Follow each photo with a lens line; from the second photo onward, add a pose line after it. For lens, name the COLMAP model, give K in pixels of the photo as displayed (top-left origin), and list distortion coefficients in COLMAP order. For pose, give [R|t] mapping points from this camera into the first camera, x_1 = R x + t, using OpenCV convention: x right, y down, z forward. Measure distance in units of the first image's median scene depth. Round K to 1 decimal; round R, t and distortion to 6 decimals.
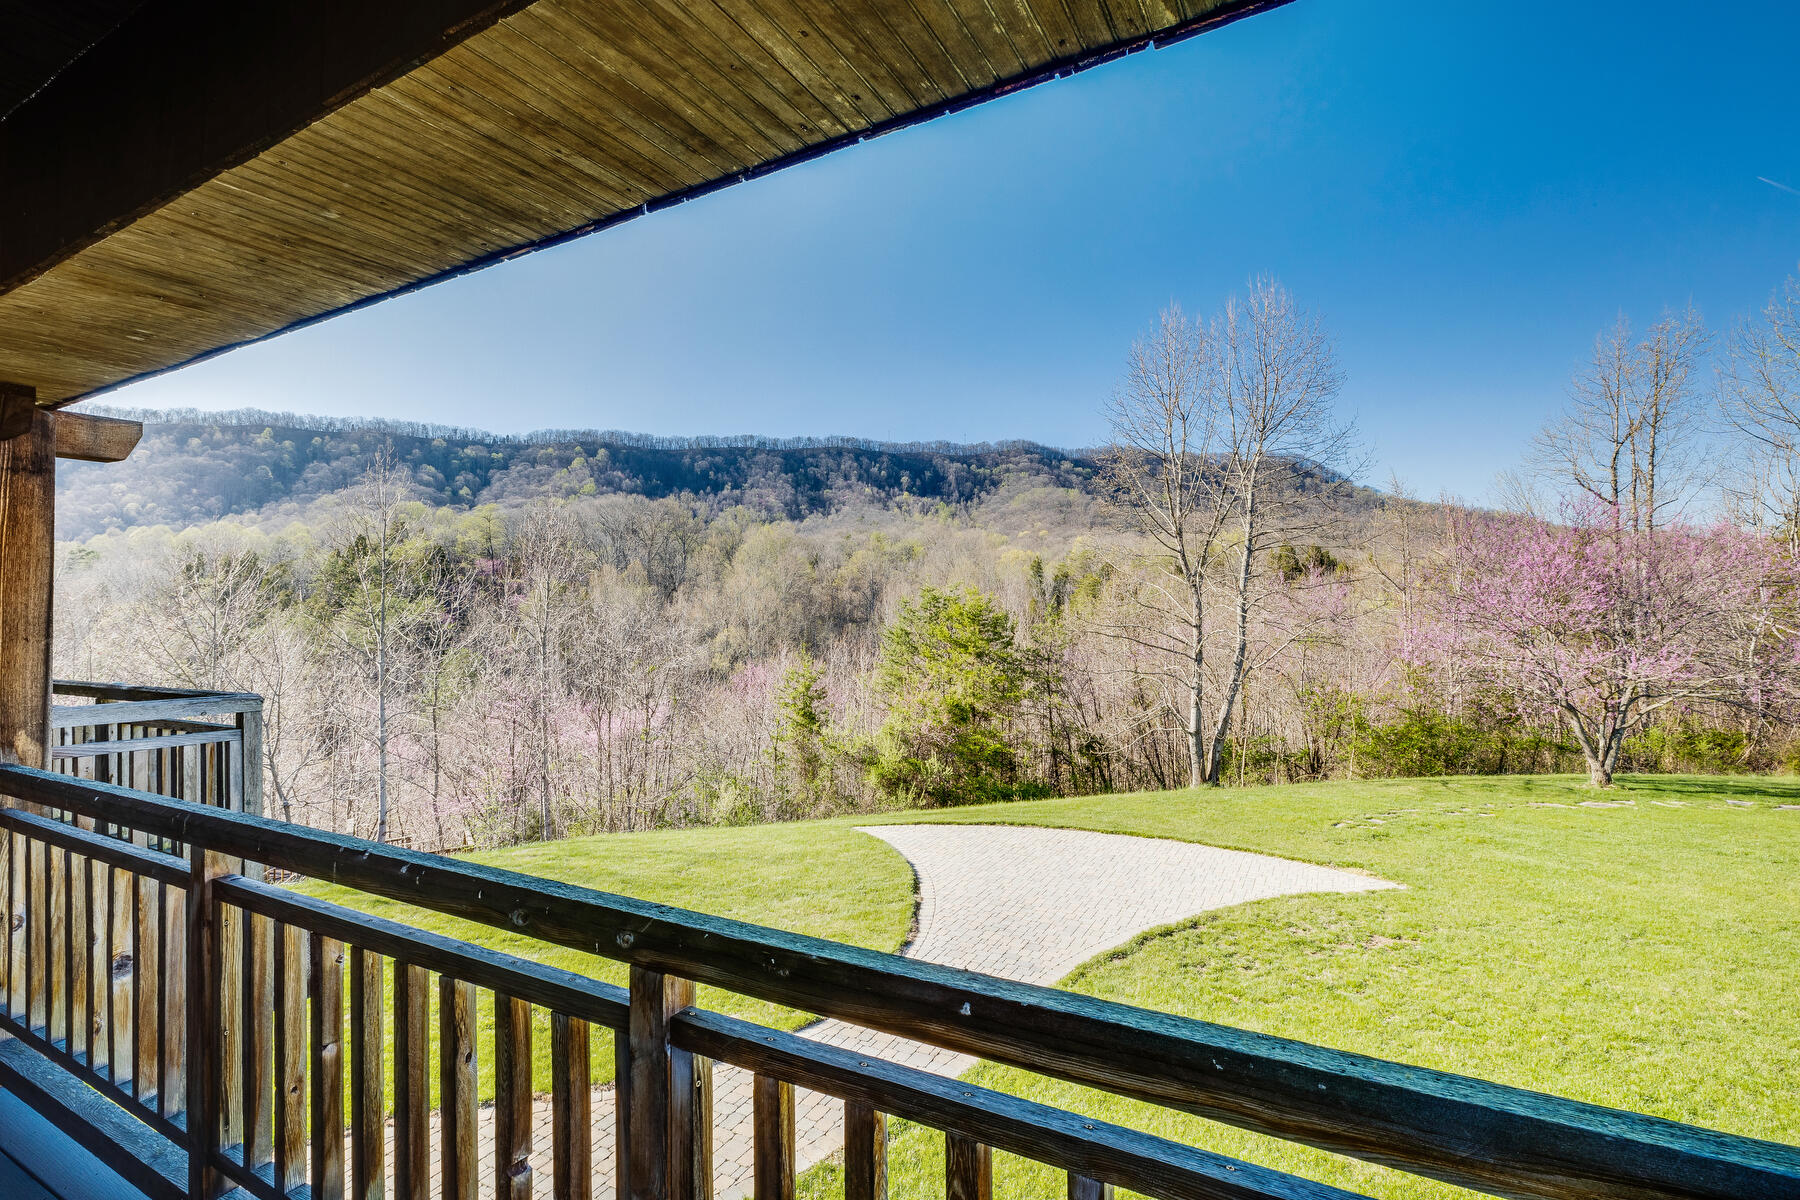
lens RADIAL K [[814.8, 0, 905.9], [0, 814.8, 594.4], [0, 0, 1]] dist [0.004417, 0.000403]
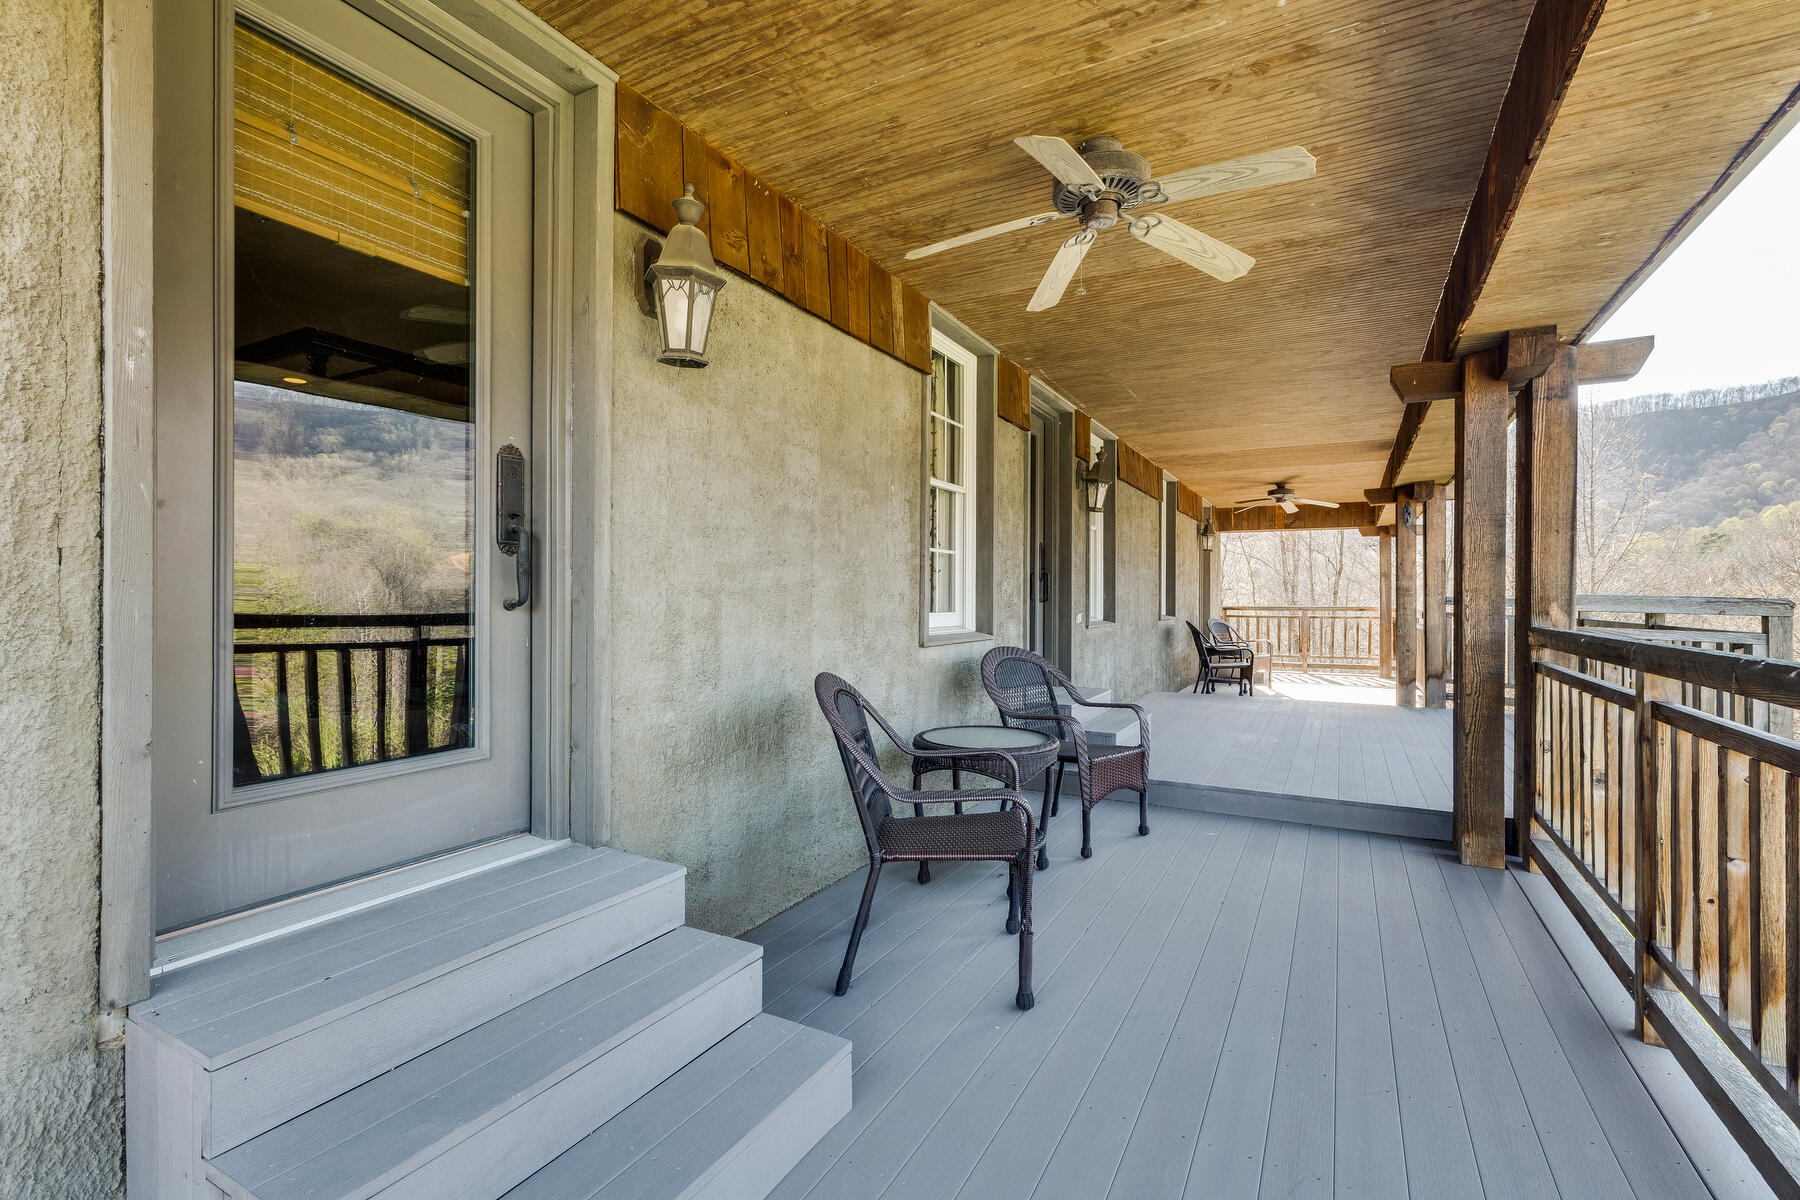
lens RADIAL K [[814.8, 0, 901.6], [0, 814.8, 598.7], [0, 0, 1]] dist [0.004417, 0.000403]
pose [[-0.002535, 0.009174, -0.999955, 0.209919], [0.011203, 0.999895, 0.009145, 0.152831], [0.999934, -0.011179, -0.002637, -0.006171]]
